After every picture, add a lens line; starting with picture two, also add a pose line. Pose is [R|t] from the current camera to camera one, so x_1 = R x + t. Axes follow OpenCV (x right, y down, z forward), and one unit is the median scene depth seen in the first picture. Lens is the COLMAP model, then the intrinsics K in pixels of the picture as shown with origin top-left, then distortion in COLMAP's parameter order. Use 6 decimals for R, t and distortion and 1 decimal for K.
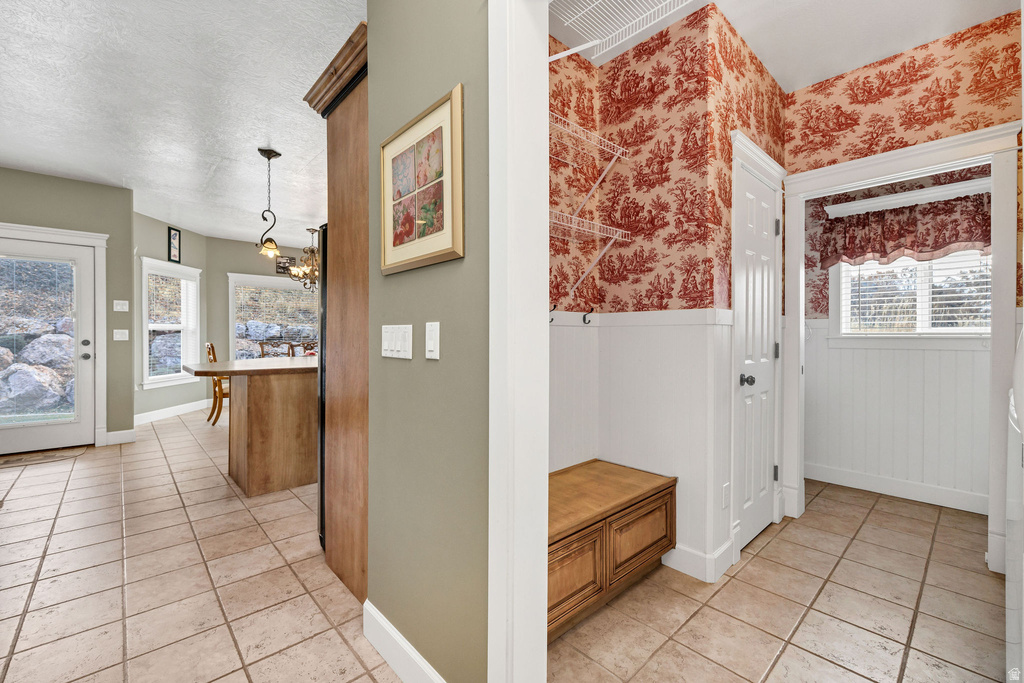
lens RADIAL K [[421.7, 0, 512.0], [0, 421.7, 341.5], [0, 0, 1]] dist [0.000074, 0.000016]
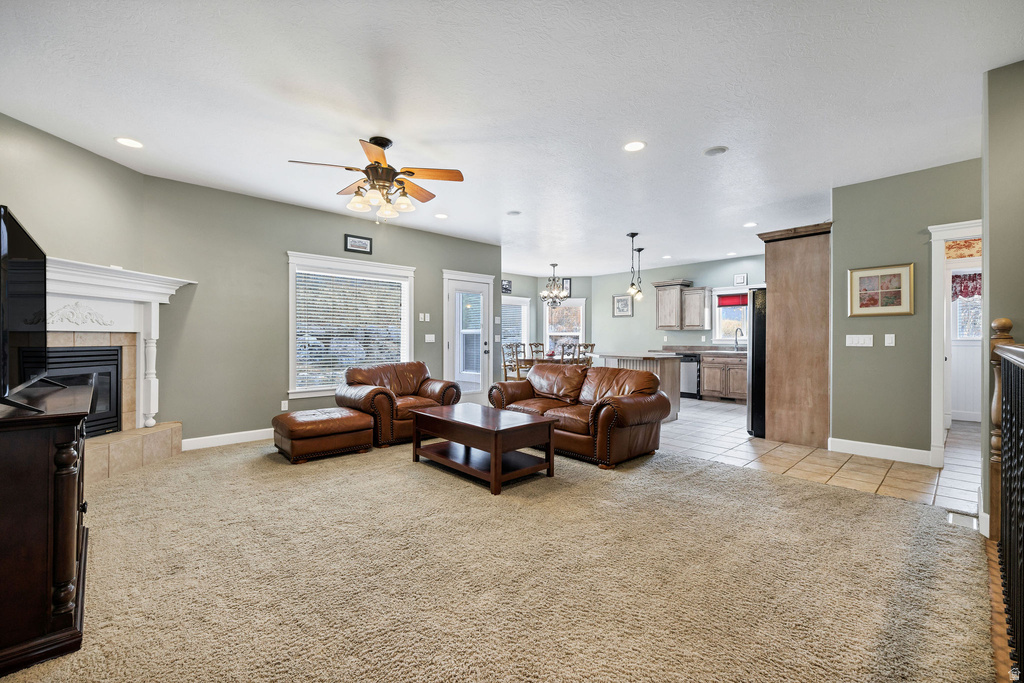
lens RADIAL K [[435.1, 0, 512.0], [0, 435.1, 341.5], [0, 0, 1]] dist [0.001696, 0.000263]
pose [[0.999579, -0.000281, 0.029020, -1.745039], [0.000519, 0.999966, -0.008210, 0.017765], [-0.029016, 0.008222, 0.999545, -1.207121]]
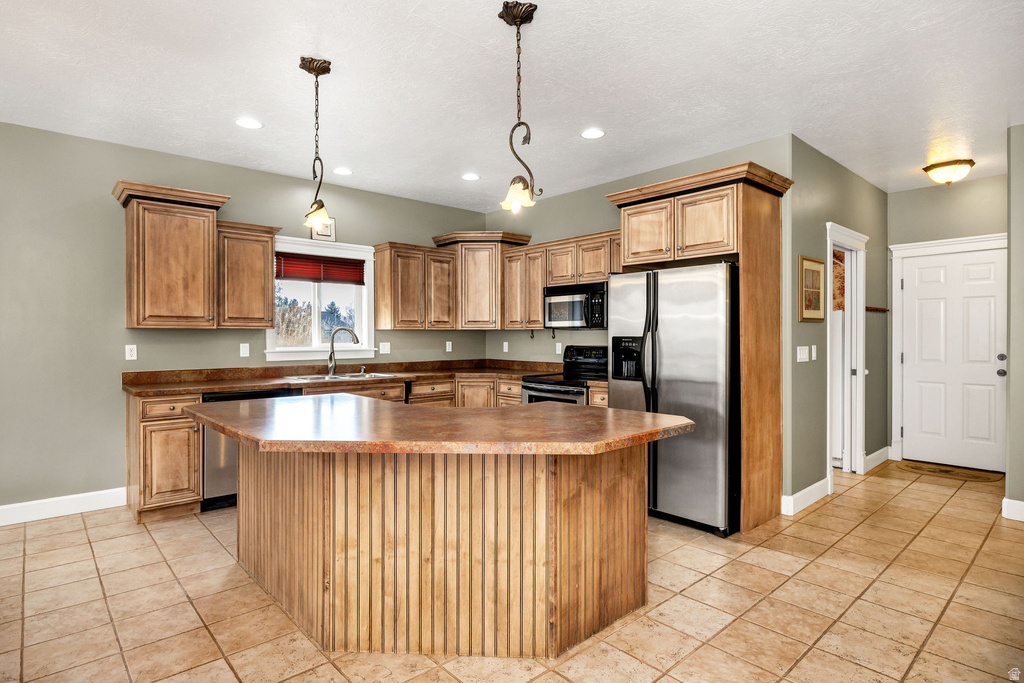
lens RADIAL K [[546.4, 0, 512.0], [0, 546.4, 341.5], [0, 0, 1]] dist [0.002040, 0.000553]
pose [[0.015554, -0.009819, 0.999831, -1.947136], [0.015431, 0.999835, 0.009579, -0.073410], [-0.999760, 0.015280, 0.015703, 1.552598]]
